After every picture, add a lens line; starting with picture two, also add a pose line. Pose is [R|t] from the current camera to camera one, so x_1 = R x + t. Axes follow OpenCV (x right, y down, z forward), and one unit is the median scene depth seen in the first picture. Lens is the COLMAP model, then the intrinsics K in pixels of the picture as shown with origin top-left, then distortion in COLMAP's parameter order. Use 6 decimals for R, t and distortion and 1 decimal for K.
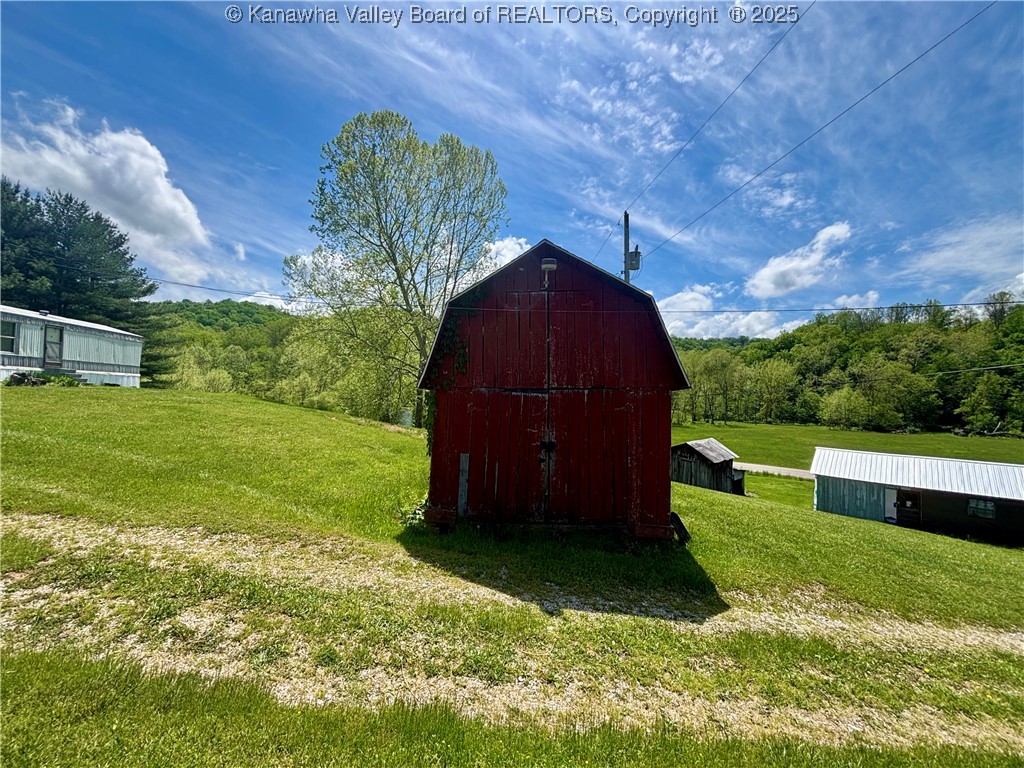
lens RADIAL K [[407.3, 0, 512.0], [0, 407.3, 384.0], [0, 0, 1]] dist [0.013520, -0.000224]
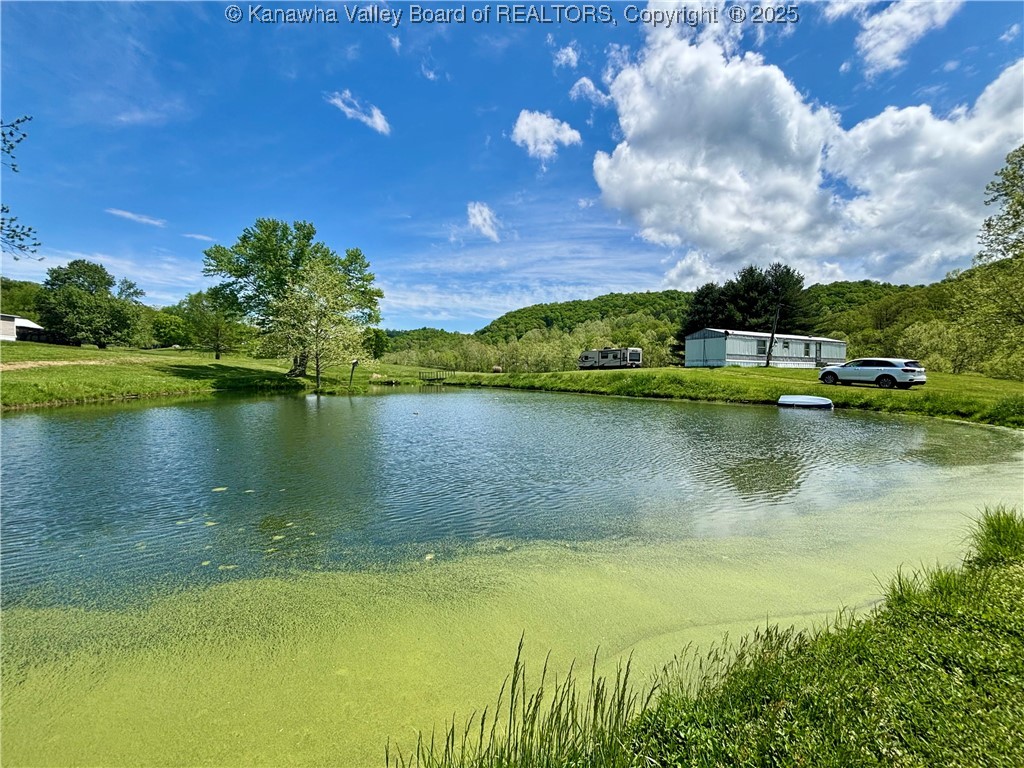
lens RADIAL K [[407.3, 0, 512.0], [0, 407.3, 384.0], [0, 0, 1]] dist [0.013520, -0.000224]
pose [[0.328065, 0.004472, -0.944645, 0.176310], [0.029573, 0.999450, 0.015002, -0.001658], [0.944192, -0.032858, 0.327752, -0.550317]]
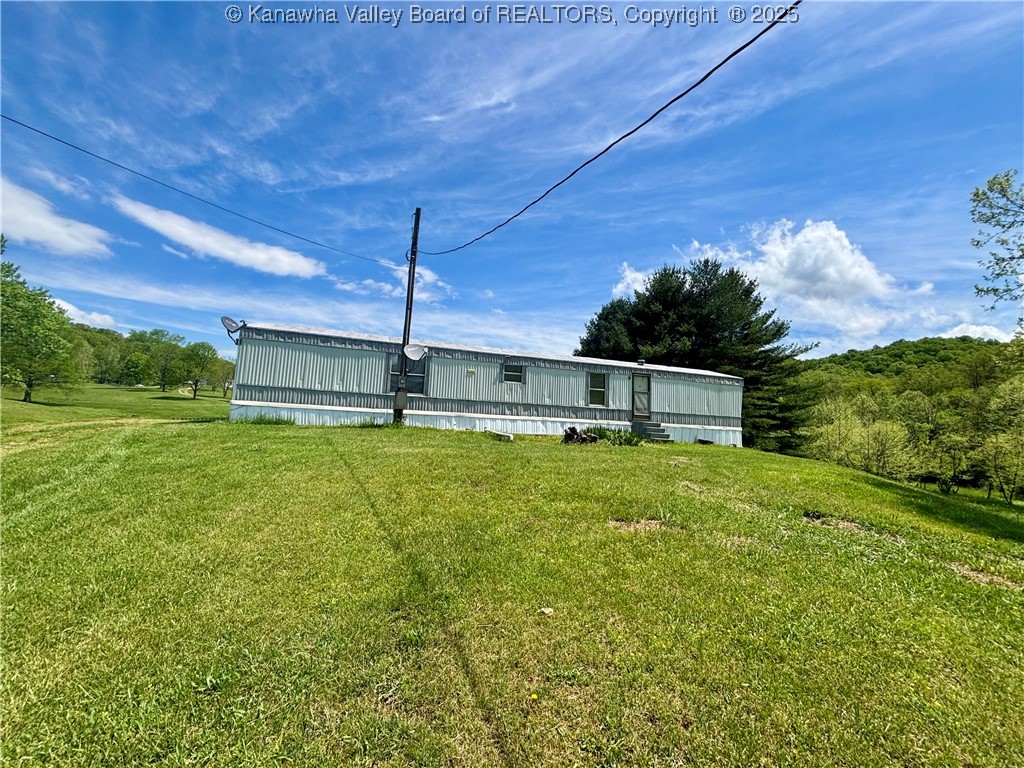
lens RADIAL K [[407.3, 0, 512.0], [0, 407.3, 384.0], [0, 0, 1]] dist [0.013520, -0.000224]
pose [[0.197420, -0.115249, -0.973521, -0.143295], [-0.010723, 0.992752, -0.119700, -0.005124], [0.980260, 0.034071, 0.194753, 0.254894]]
